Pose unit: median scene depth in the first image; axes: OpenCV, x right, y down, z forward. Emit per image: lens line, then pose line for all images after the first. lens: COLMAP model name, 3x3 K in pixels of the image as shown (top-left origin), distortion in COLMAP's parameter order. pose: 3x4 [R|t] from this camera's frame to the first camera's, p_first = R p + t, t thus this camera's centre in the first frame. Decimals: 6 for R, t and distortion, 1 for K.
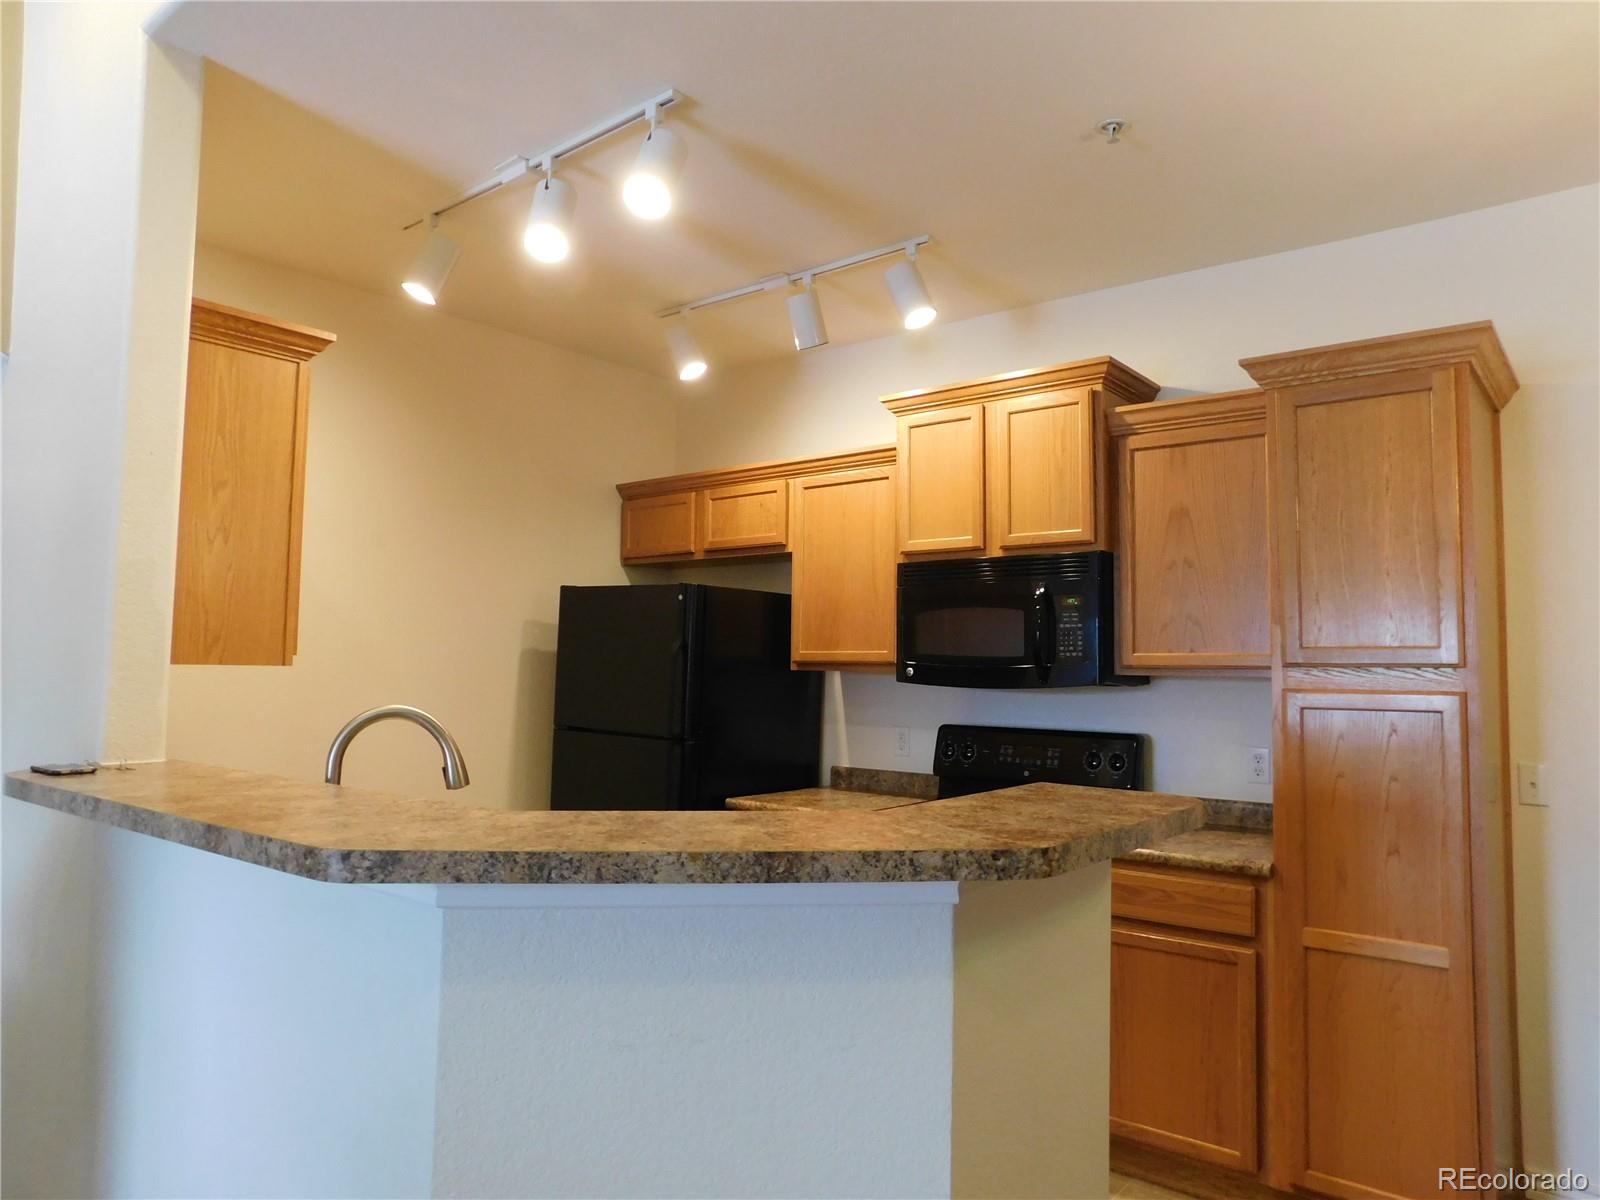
lens RADIAL K [[1059.4, 0, 803.7], [0, 1059.4, 597.5], [0, 0, 1]] dist [-0.026916, 0.011172]
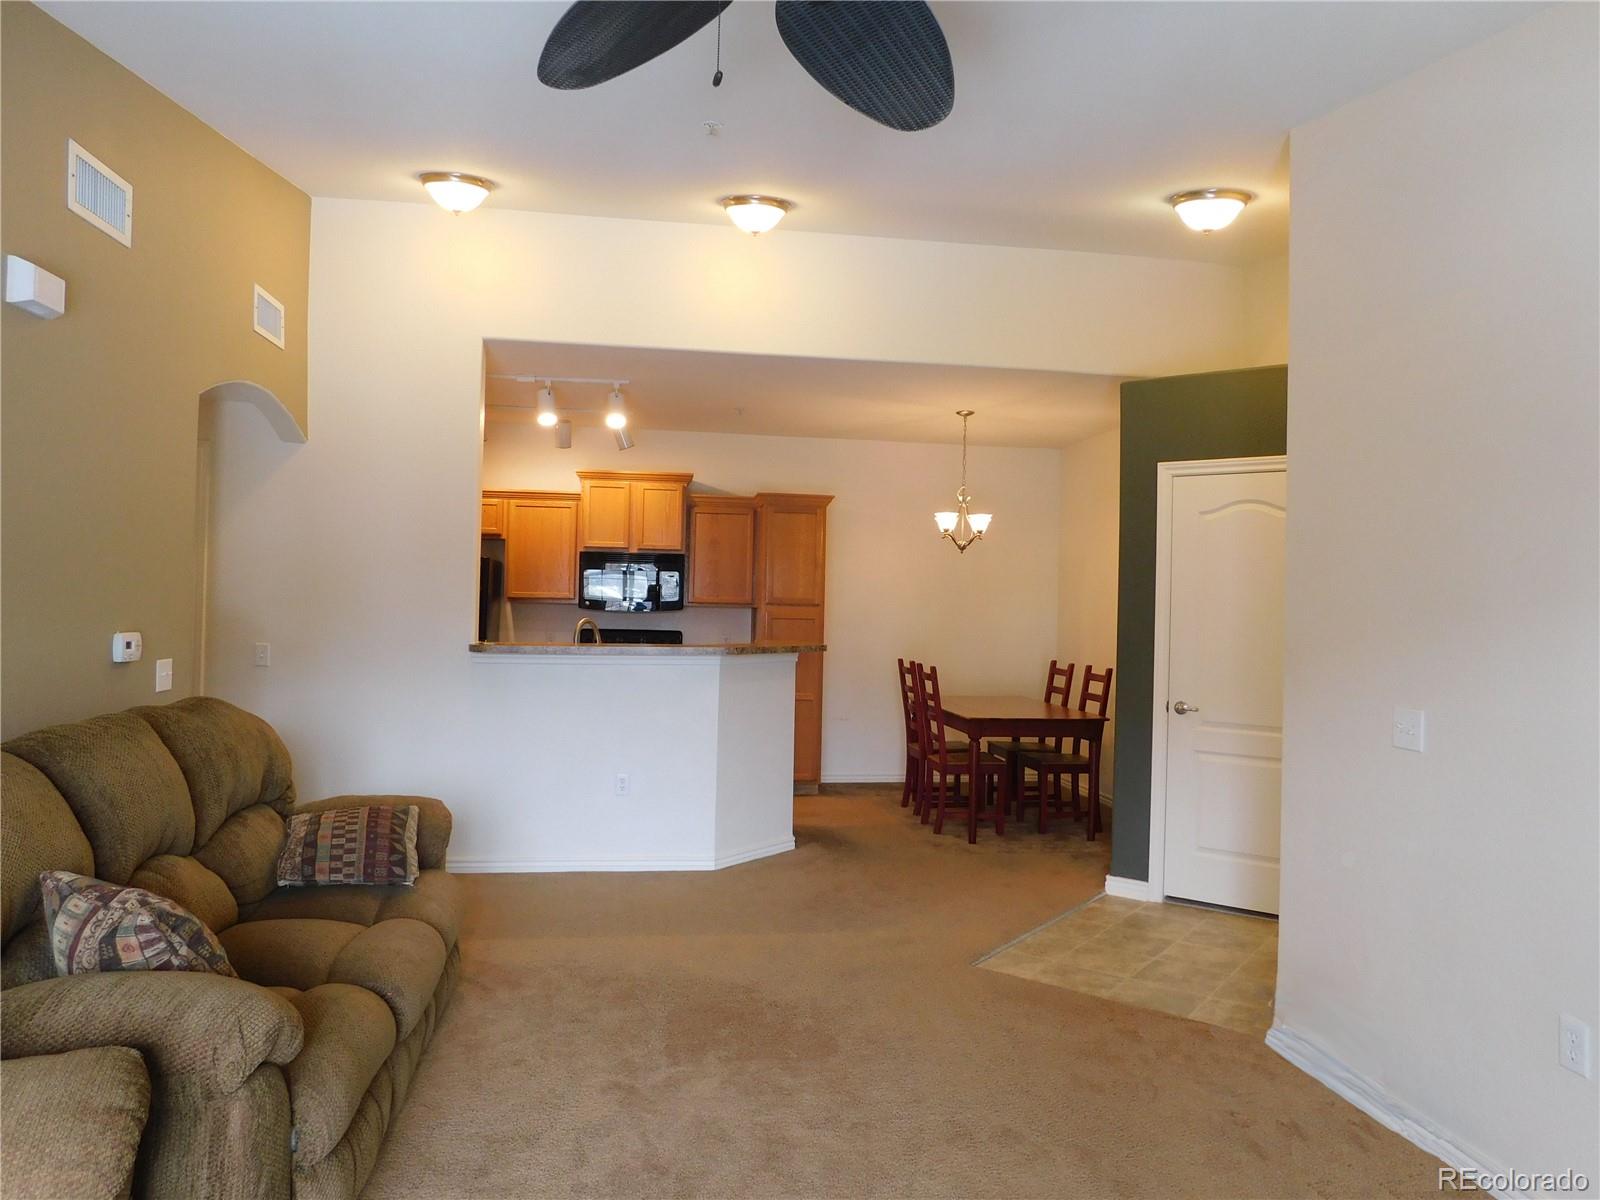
lens RADIAL K [[1059.4, 0, 799.0], [0, 1059.4, 600.6], [0, 0, 1]] dist [-0.026916, 0.011172]
pose [[0.699171, 0.013527, 0.714826, -1.126073], [-0.063877, 0.997004, 0.043612, -0.055382], [-0.712095, -0.076153, 0.697941, -0.777501]]
